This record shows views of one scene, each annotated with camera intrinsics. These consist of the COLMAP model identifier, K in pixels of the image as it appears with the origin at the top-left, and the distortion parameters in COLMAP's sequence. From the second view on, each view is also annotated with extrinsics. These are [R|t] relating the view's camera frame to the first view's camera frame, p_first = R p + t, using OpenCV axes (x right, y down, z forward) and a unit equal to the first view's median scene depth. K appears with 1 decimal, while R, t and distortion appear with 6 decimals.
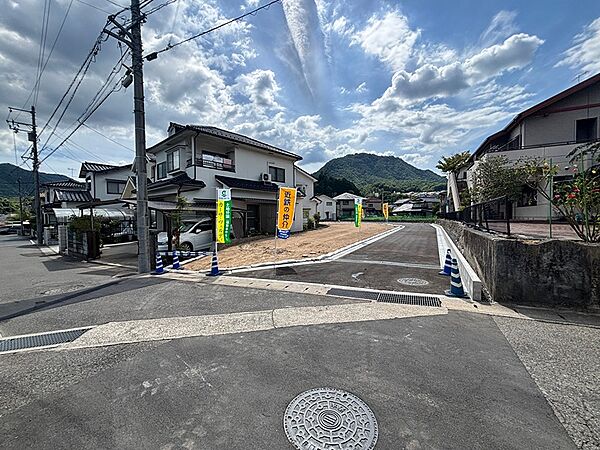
lens RADIAL K [[251.7, 0, 300.0], [0, 251.7, 229.5], [0, 0, 1]] dist [0.014316, -0.000344]
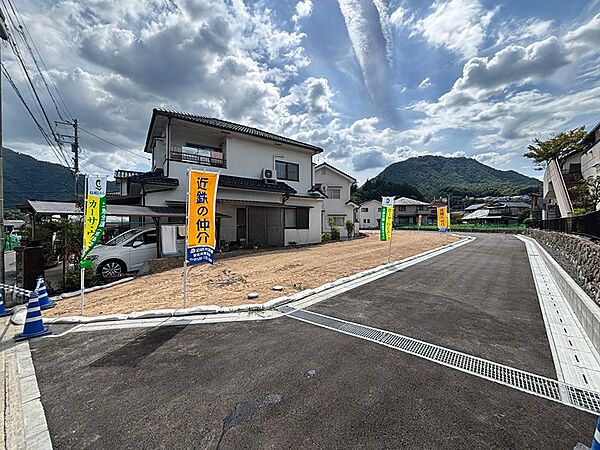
lens RADIAL K [[249.3, 0, 298.3], [0, 249.3, 228.7], [0, 0, 1]] dist [0.007007, -0.000551]
pose [[0.971834, 0.010570, -0.235429, 0.066366], [-0.018183, 0.999379, -0.030188, -0.007341], [0.234964, 0.033618, 0.971423, 0.129675]]
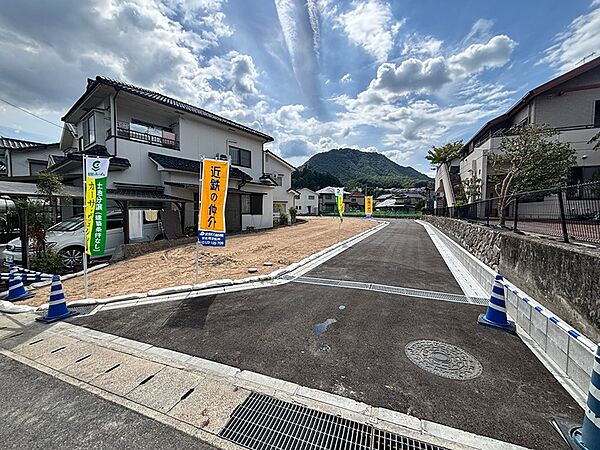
lens RADIAL K [[249.3, 0, 299.7], [0, 249.3, 233.7], [0, 0, 1]] dist [0.007007, -0.000551]
pose [[0.997867, 0.008187, 0.064767, 0.025987], [-0.010825, 0.999122, 0.040485, -0.004469], [-0.064379, -0.041100, 0.997079, 0.093771]]
